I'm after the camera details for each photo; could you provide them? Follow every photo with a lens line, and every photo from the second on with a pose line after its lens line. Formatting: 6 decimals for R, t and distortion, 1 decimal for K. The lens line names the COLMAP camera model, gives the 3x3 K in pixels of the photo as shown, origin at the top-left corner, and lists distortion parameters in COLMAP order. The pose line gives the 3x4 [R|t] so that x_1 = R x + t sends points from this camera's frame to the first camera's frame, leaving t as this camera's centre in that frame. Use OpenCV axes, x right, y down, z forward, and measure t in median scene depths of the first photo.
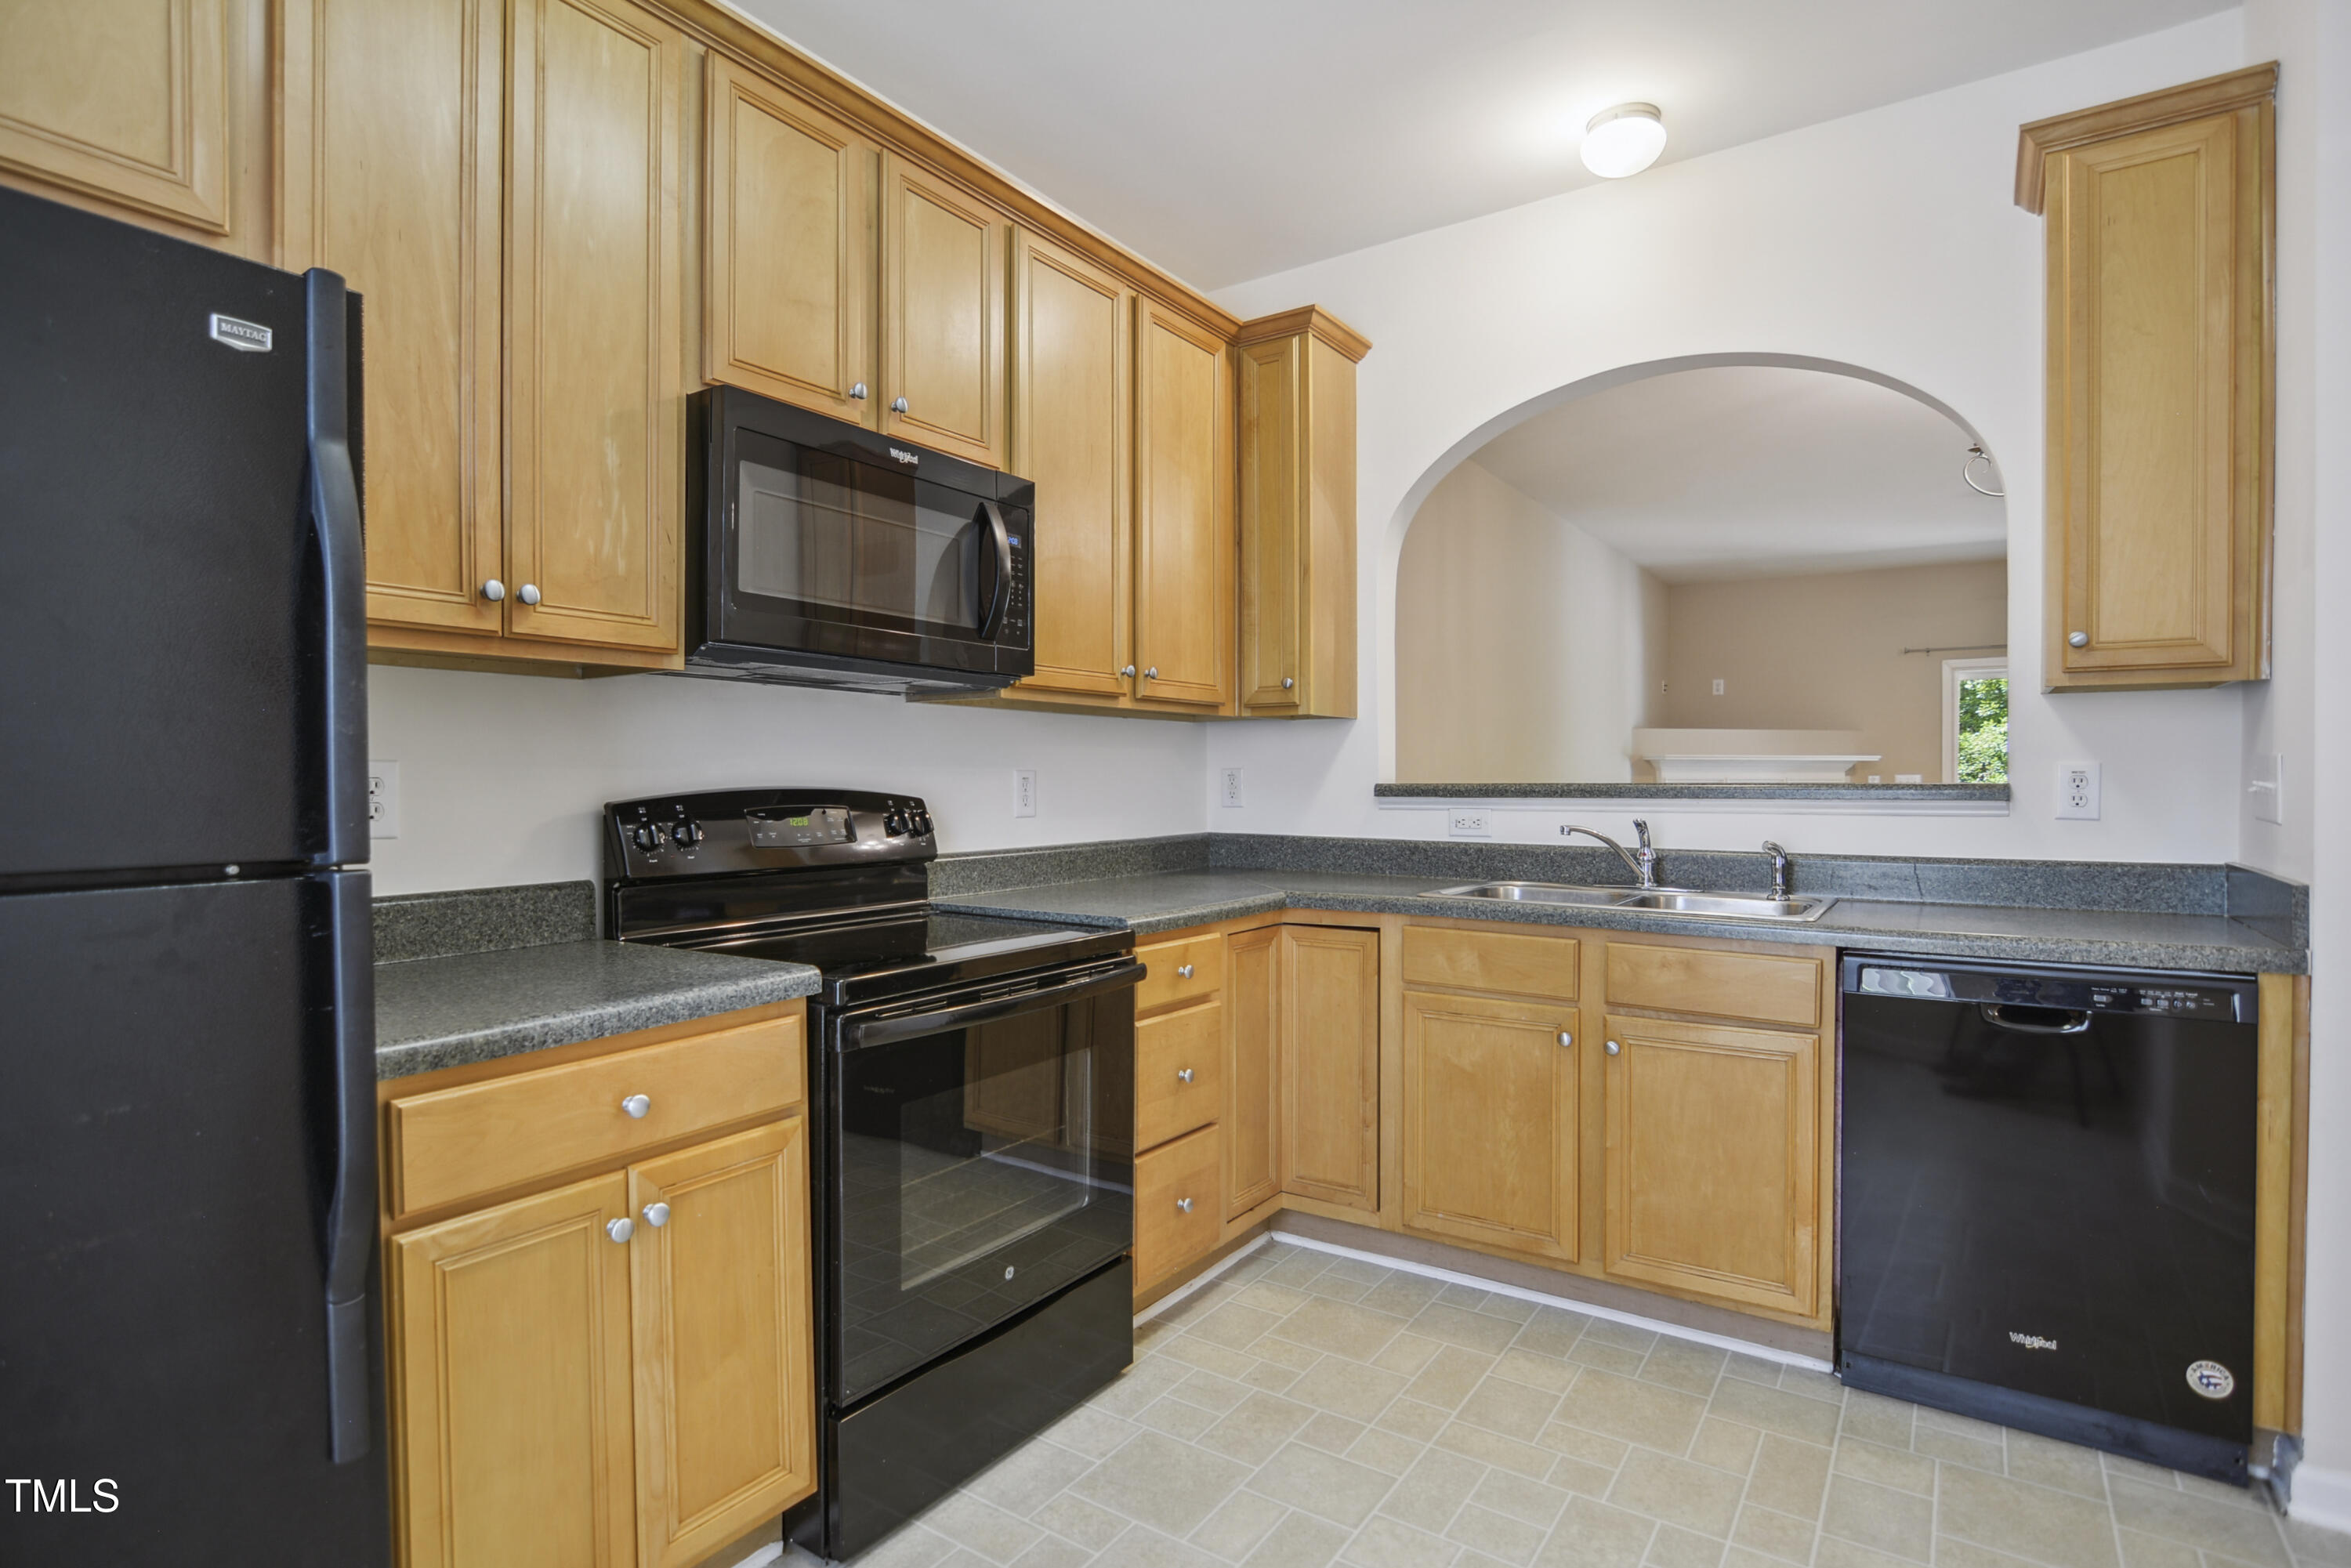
lens RADIAL K [[1162.6, 0, 1152.7], [0, 1162.6, 779.2], [0, 0, 1]] dist [-0.029352, 0.007147]
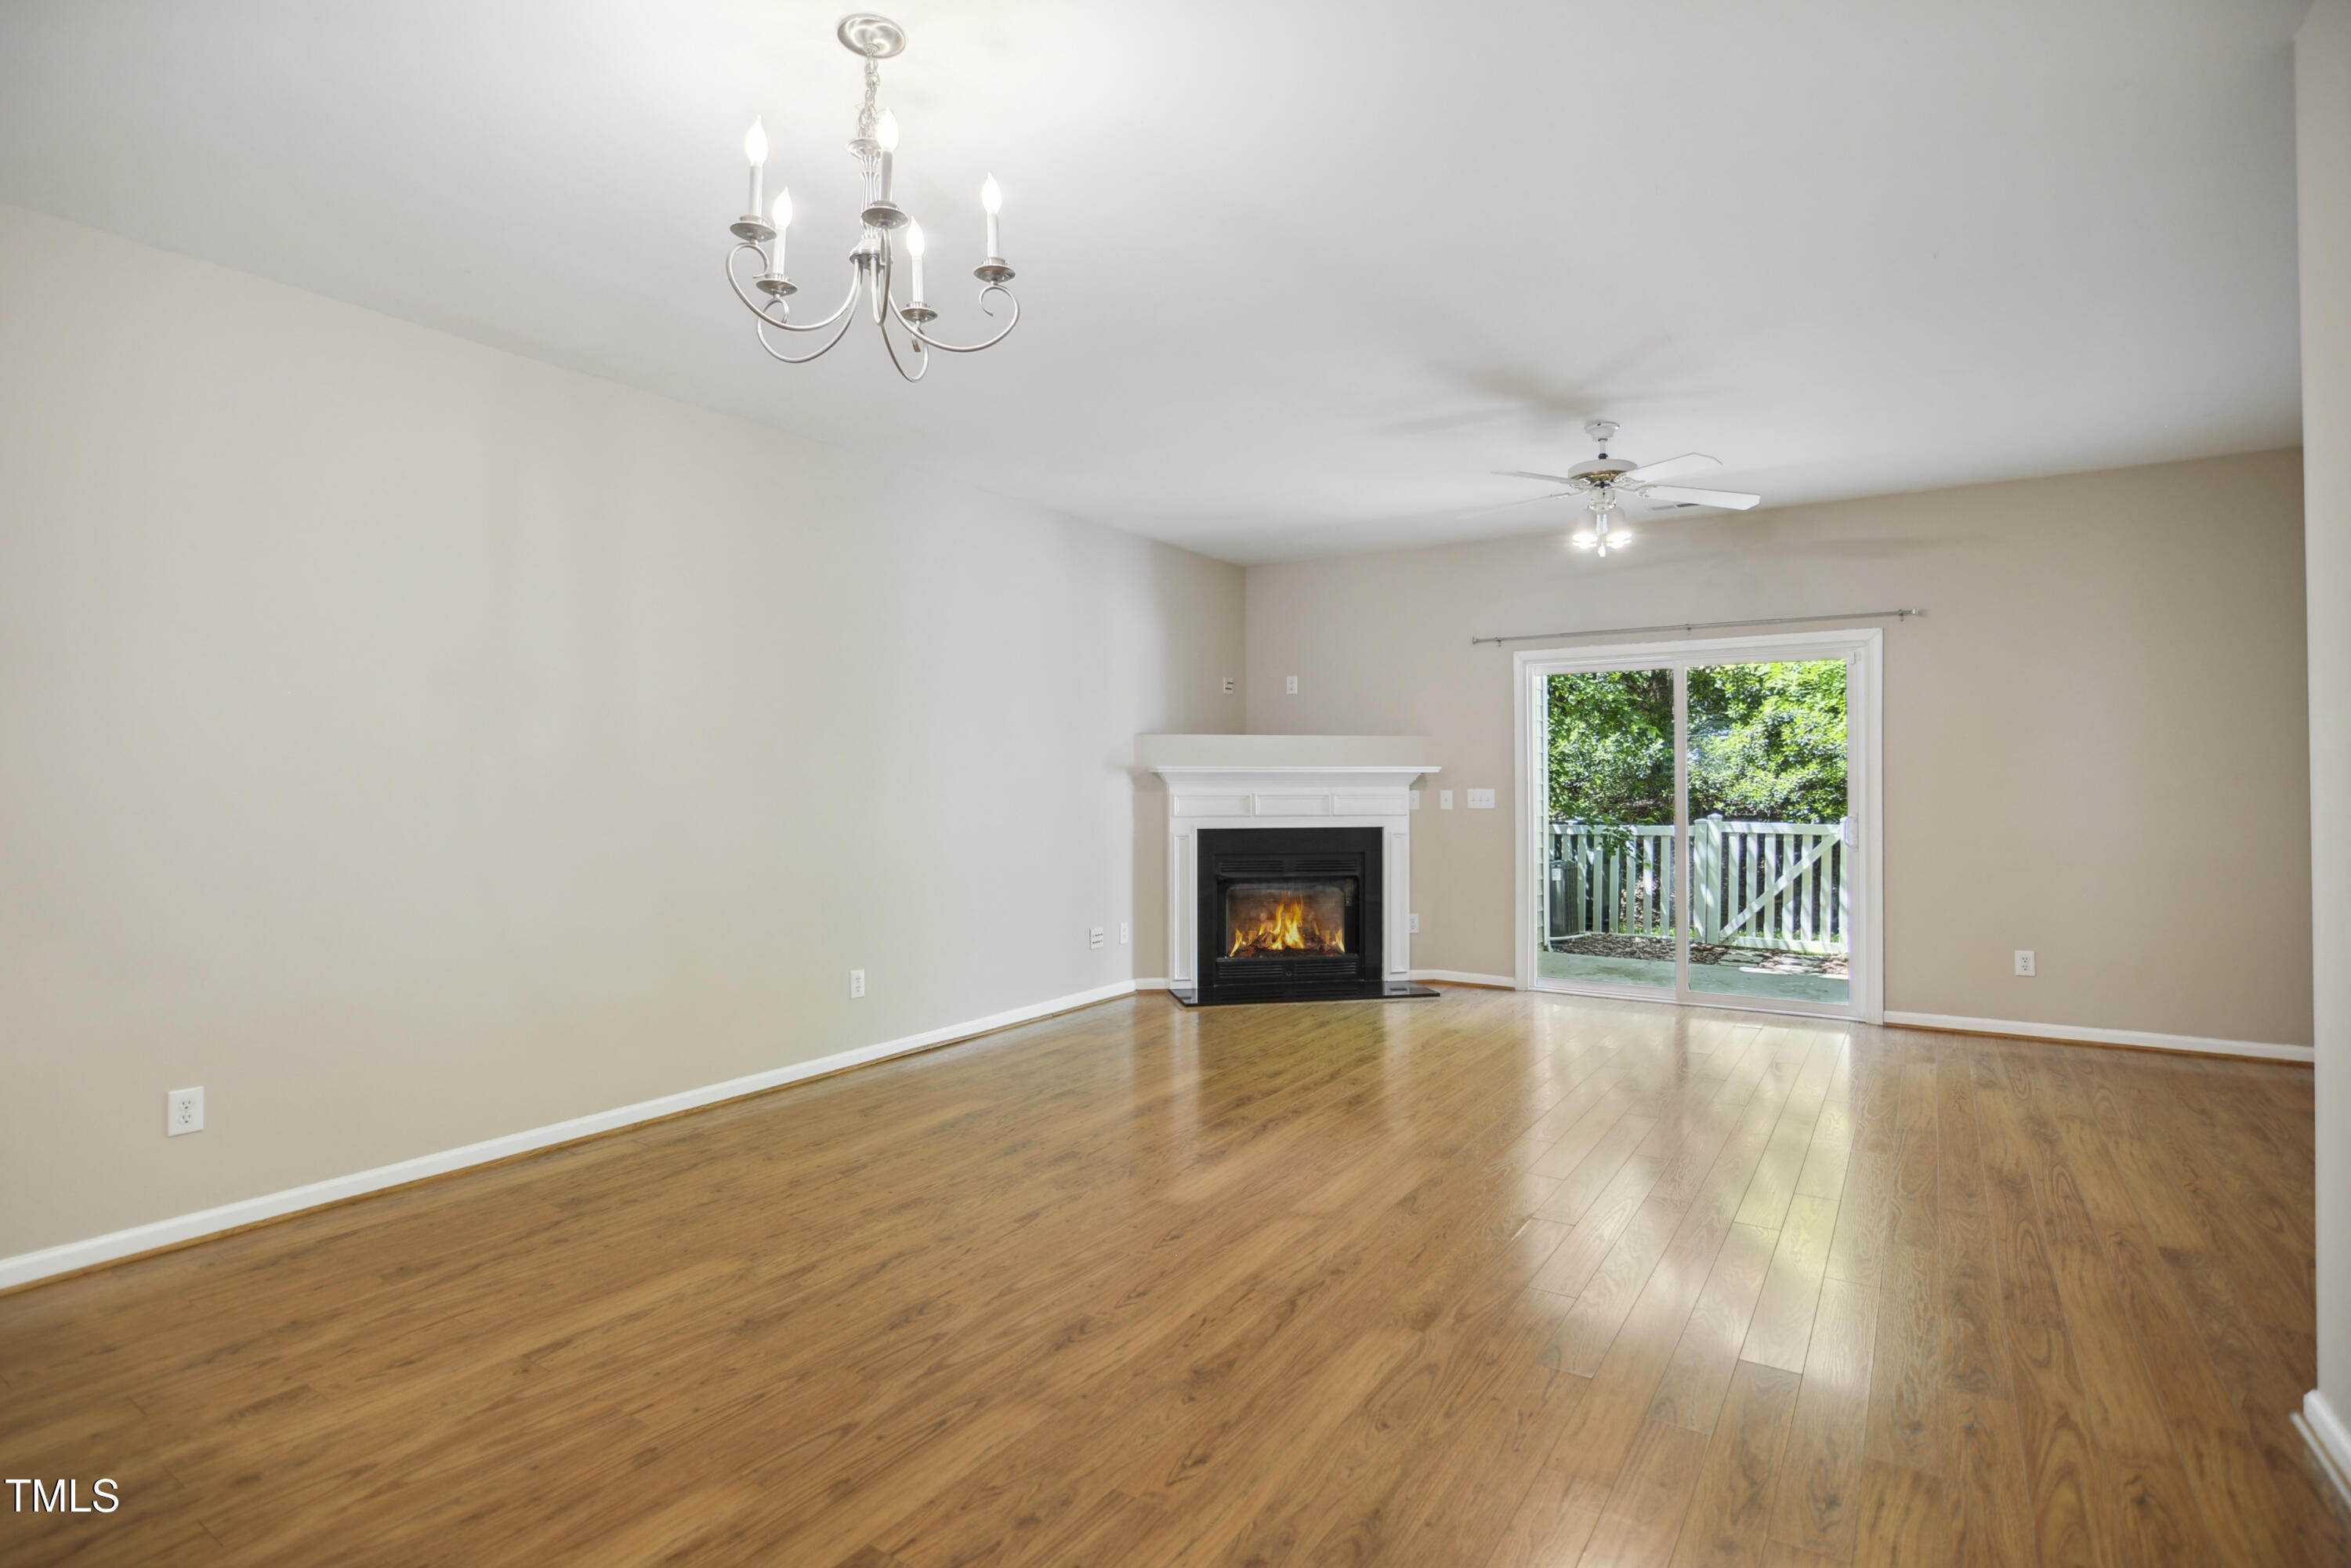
lens RADIAL K [[1162.6, 0, 1162.6], [0, 1162.6, 760.1], [0, 0, 1]] dist [-0.029352, 0.007147]
pose [[0.999516, -0.003104, 0.030960, 0.248225], [0.003667, 0.999829, -0.018140, -0.006360], [-0.030899, 0.018245, 0.999356, 0.102072]]
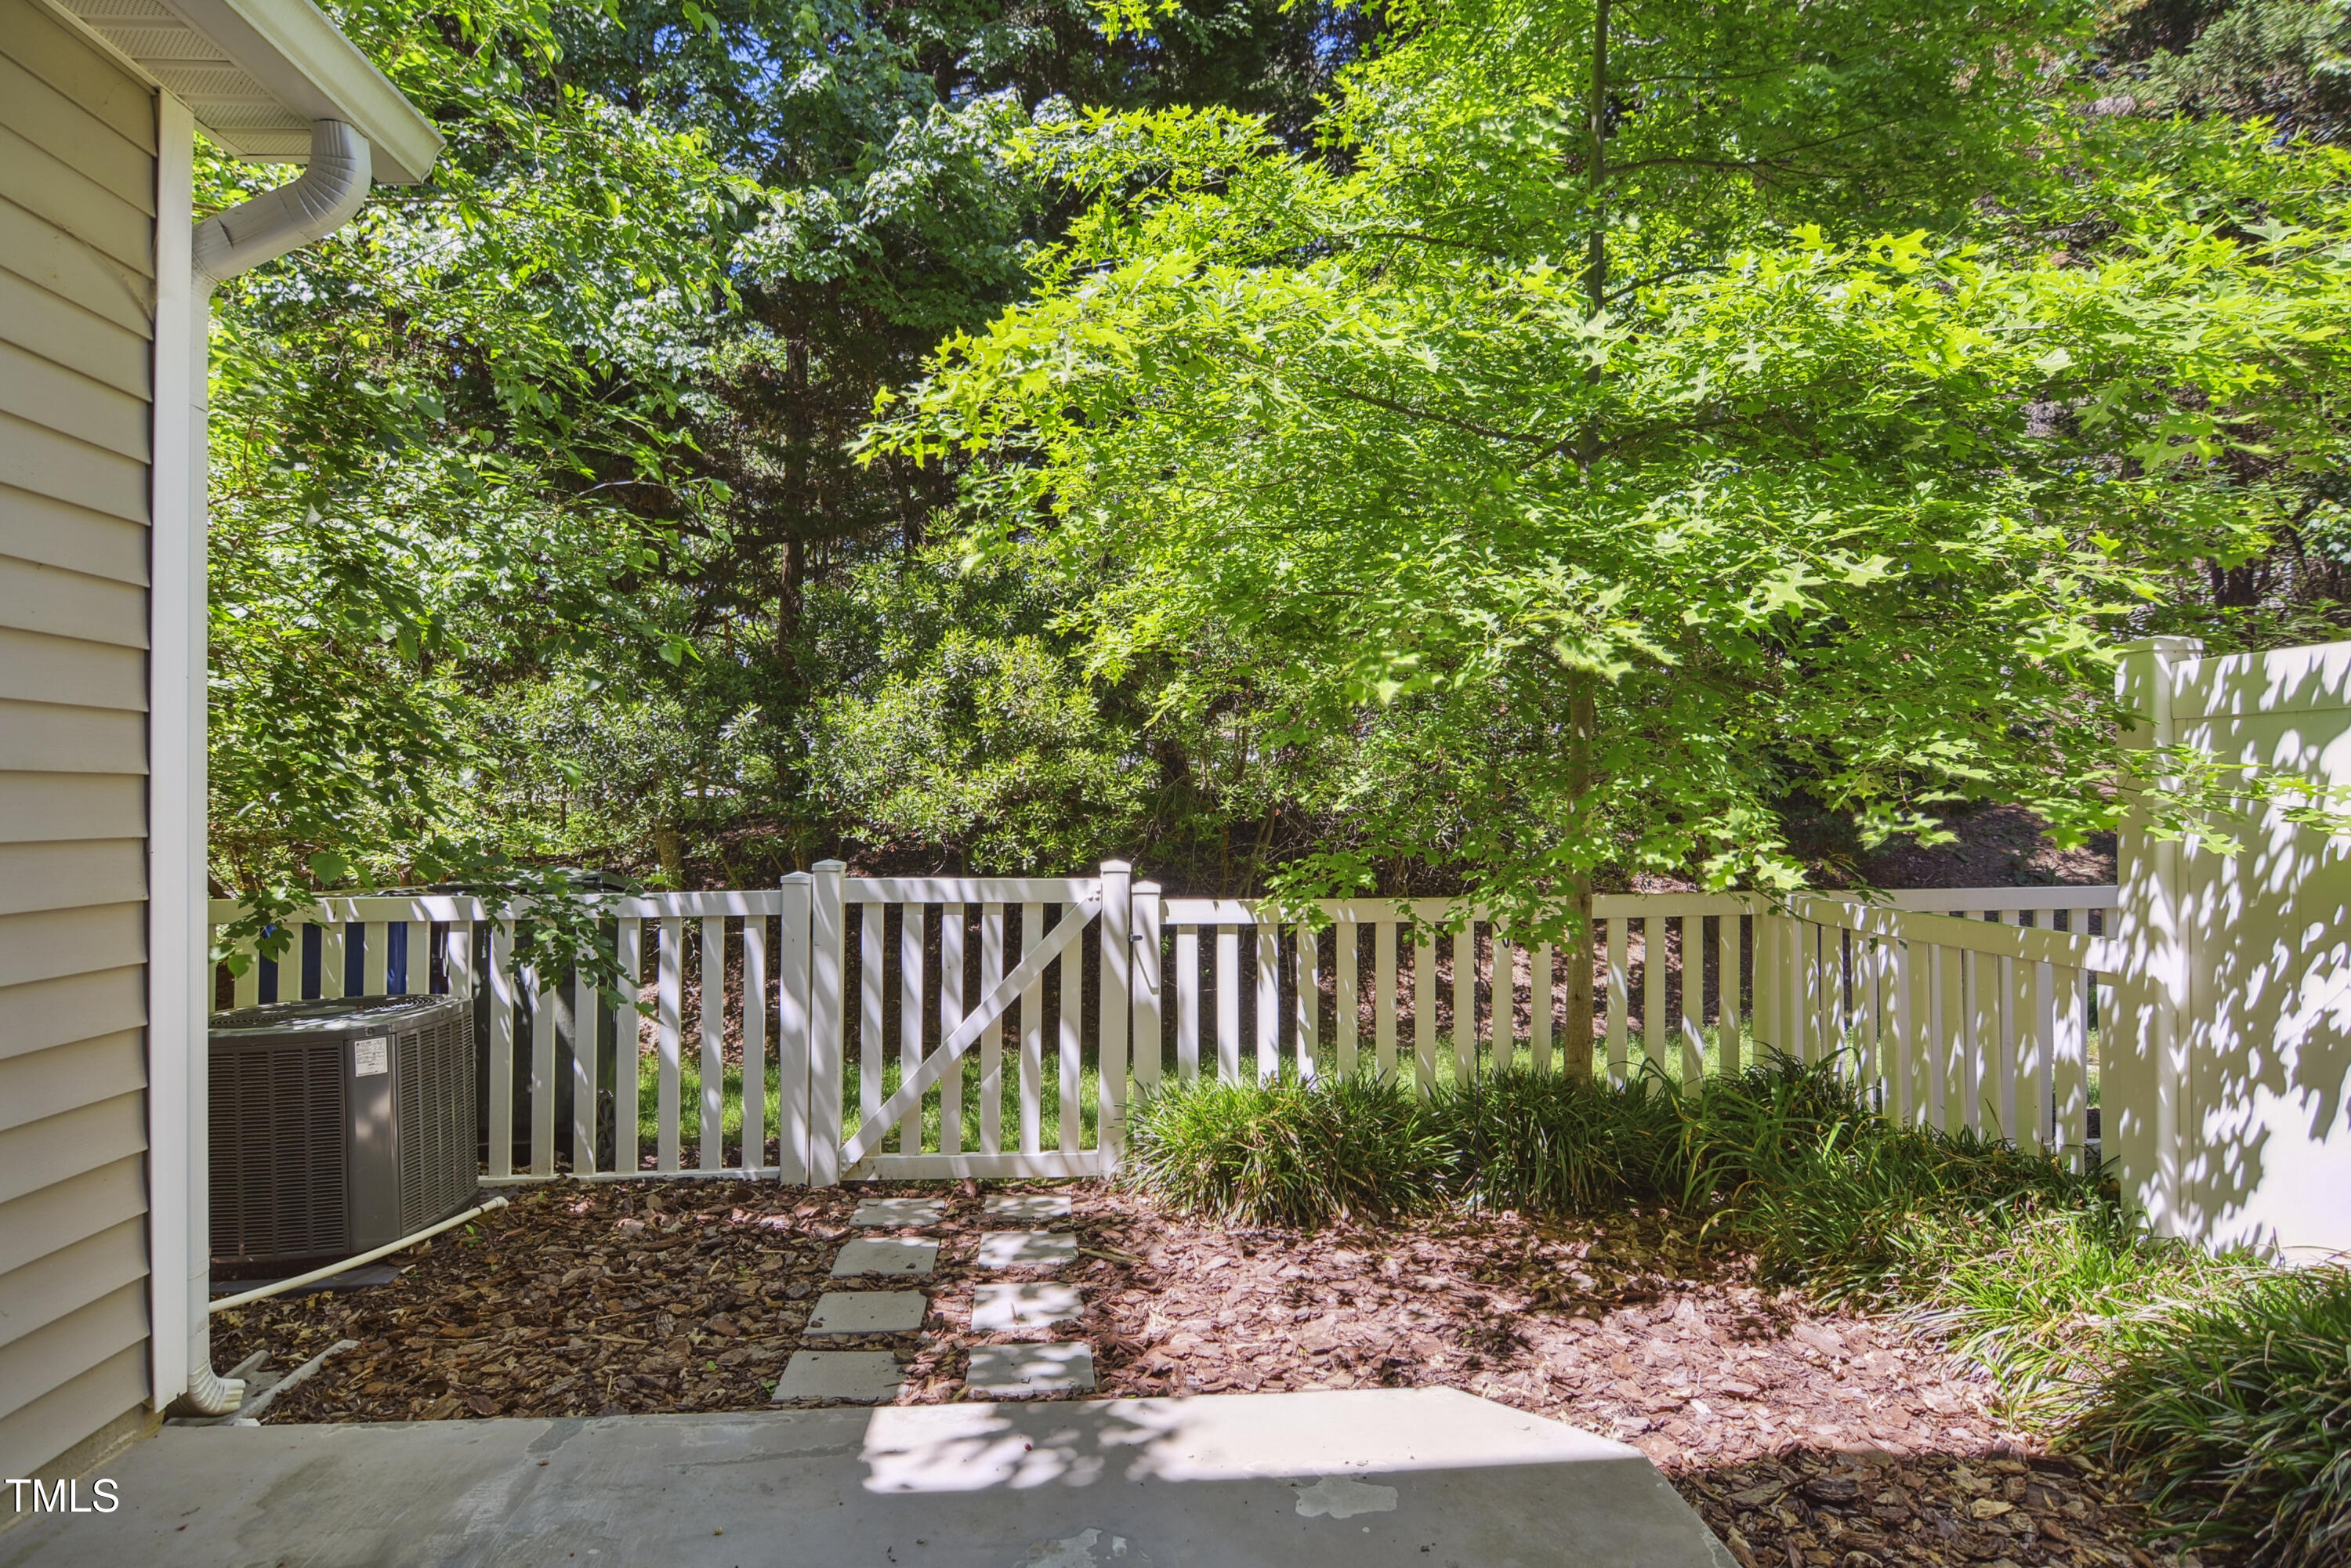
lens RADIAL K [[1209.8, 0, 1191.9], [0, 1209.8, 788.0], [0, 0, 1]] dist [-0.014740, 0.001459]
pose [[0.759970, 0.000192, 0.649959, 0.502780], [0.005302, 0.999965, -0.006495, 0.000038], [-0.649937, 0.008382, 0.759942, 0.548975]]
